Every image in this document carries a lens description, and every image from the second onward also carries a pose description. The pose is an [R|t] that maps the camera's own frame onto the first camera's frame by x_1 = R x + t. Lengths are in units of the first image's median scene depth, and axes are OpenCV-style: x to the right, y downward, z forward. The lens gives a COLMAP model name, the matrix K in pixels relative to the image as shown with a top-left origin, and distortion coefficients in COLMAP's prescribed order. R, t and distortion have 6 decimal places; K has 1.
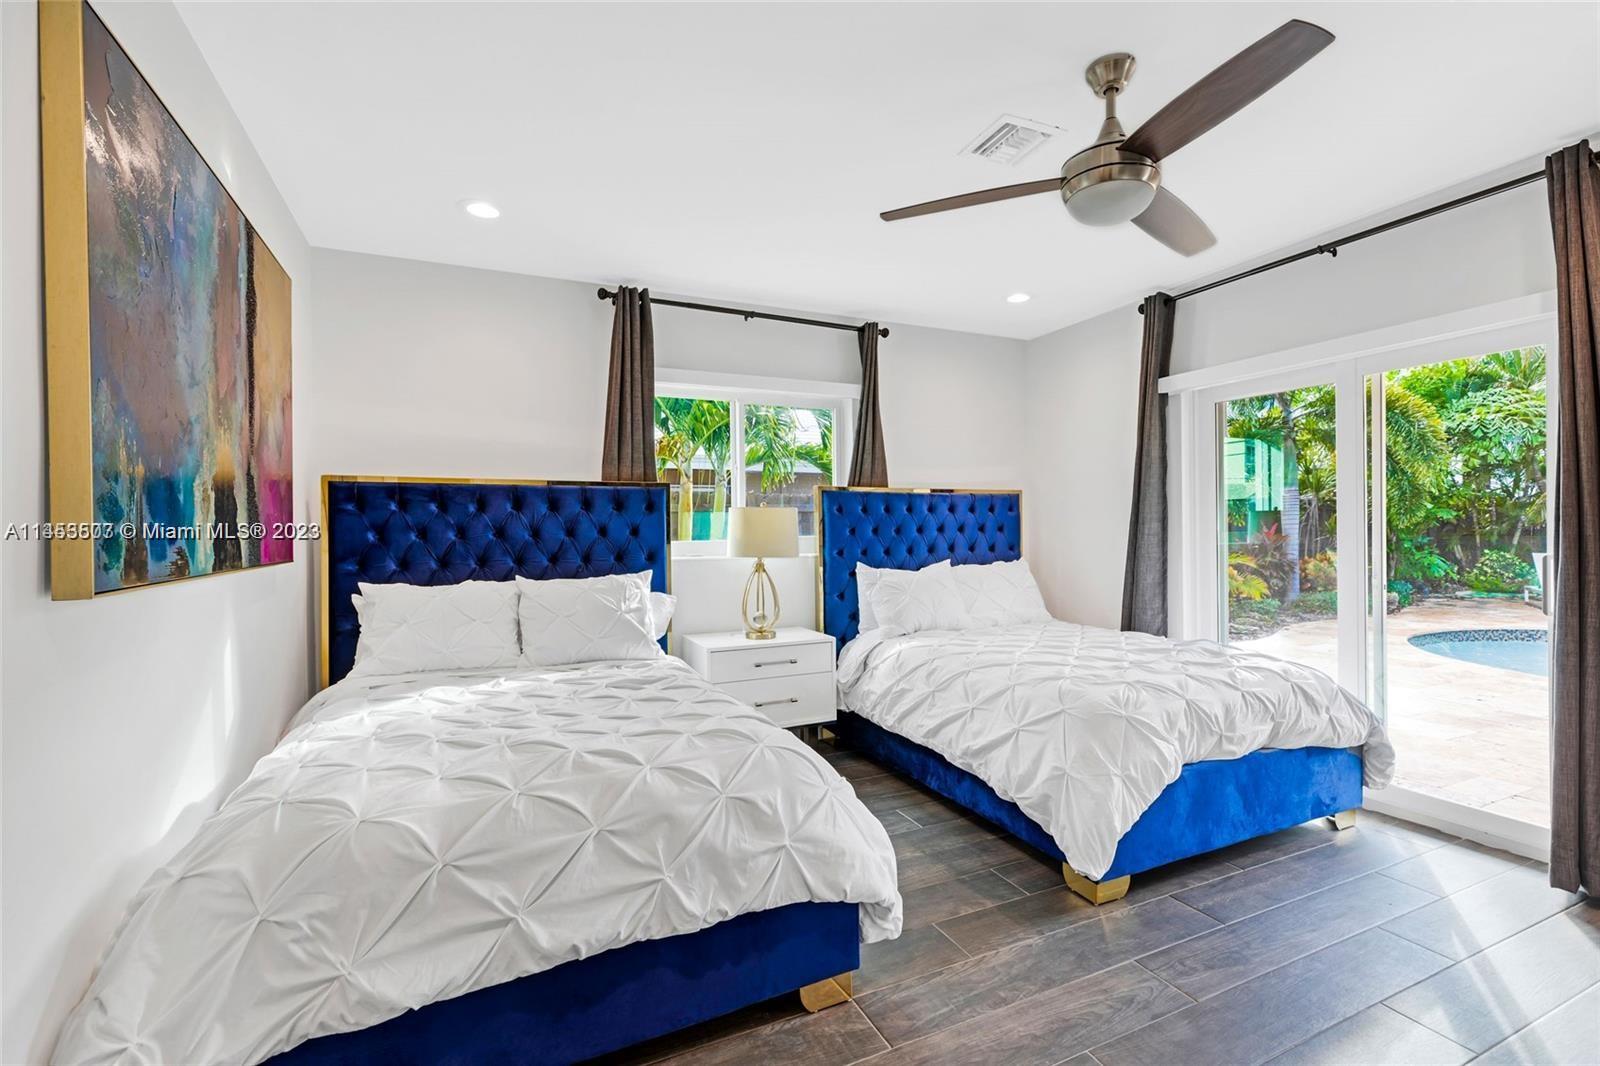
lens RADIAL K [[707.8, 0, 791.1], [0, 707.8, 534.6], [0, 0, 1]] dist [0.003788, 0.001057]
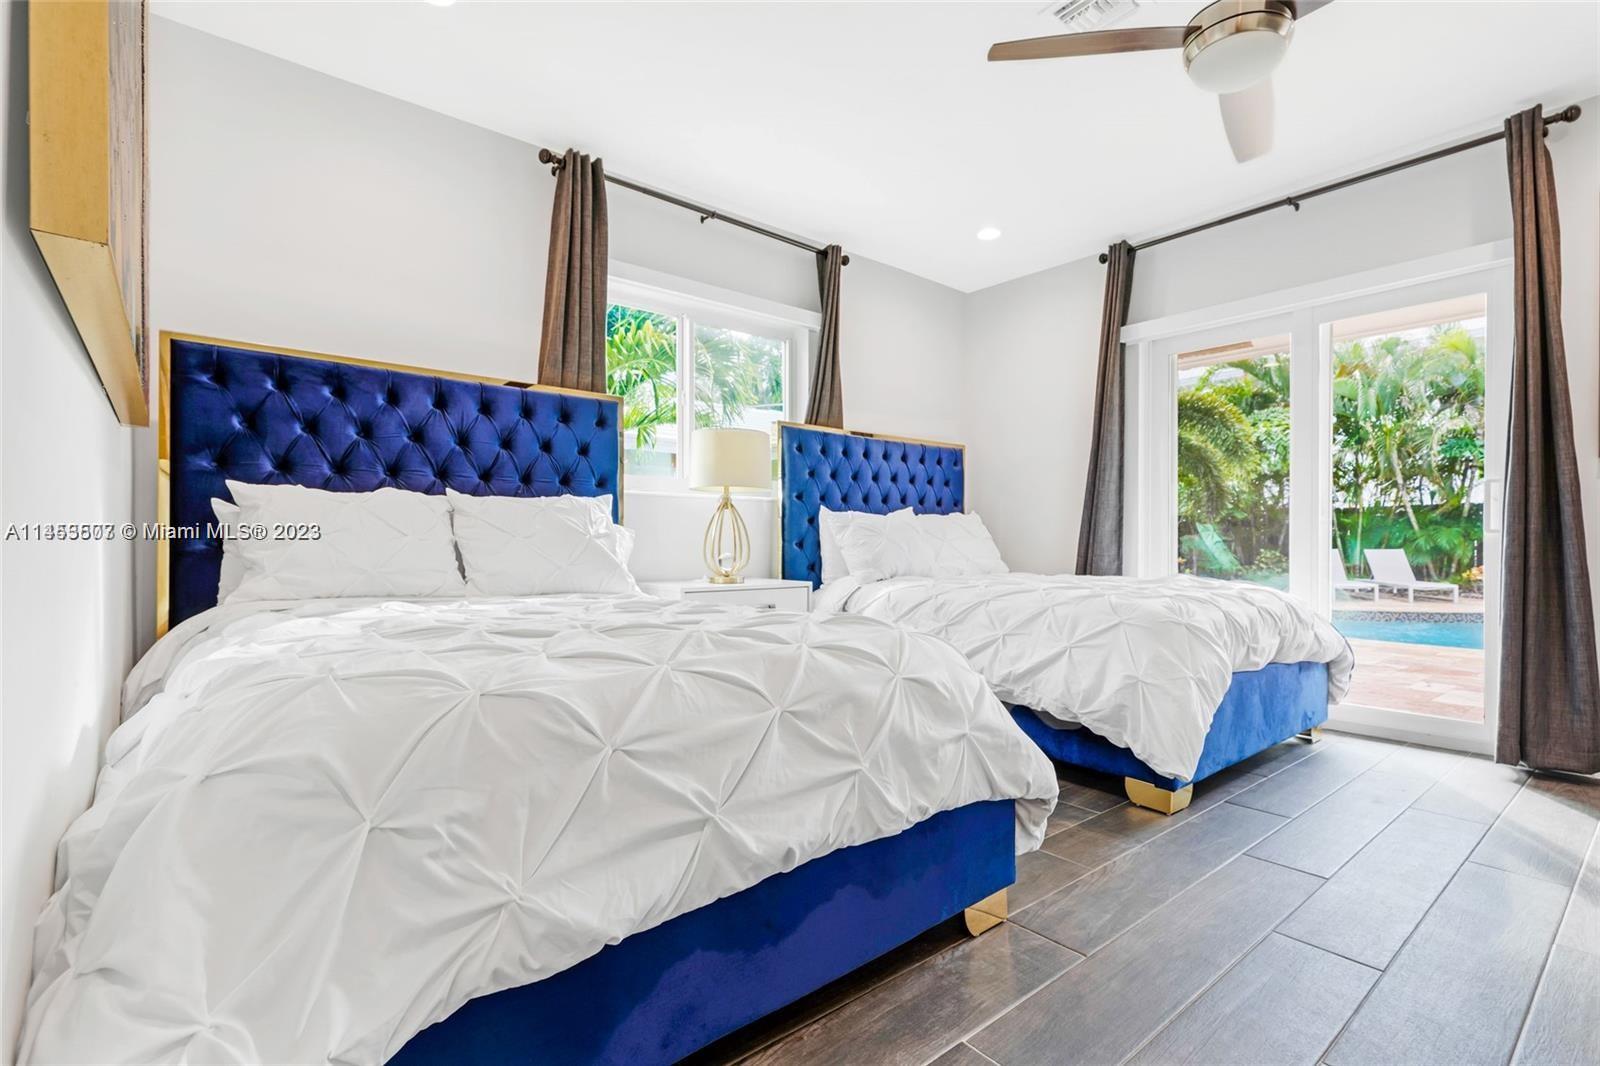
lens RADIAL K [[747.6, 0, 800.8], [0, 747.6, 544.3], [0, 0, 1]] dist [0.001902, -0.000781]
pose [[0.964265, 0.014892, 0.264522, -0.277765], [-0.013539, 0.999884, -0.006937, 0.145028], [-0.264594, 0.003108, 0.964355, 0.131206]]
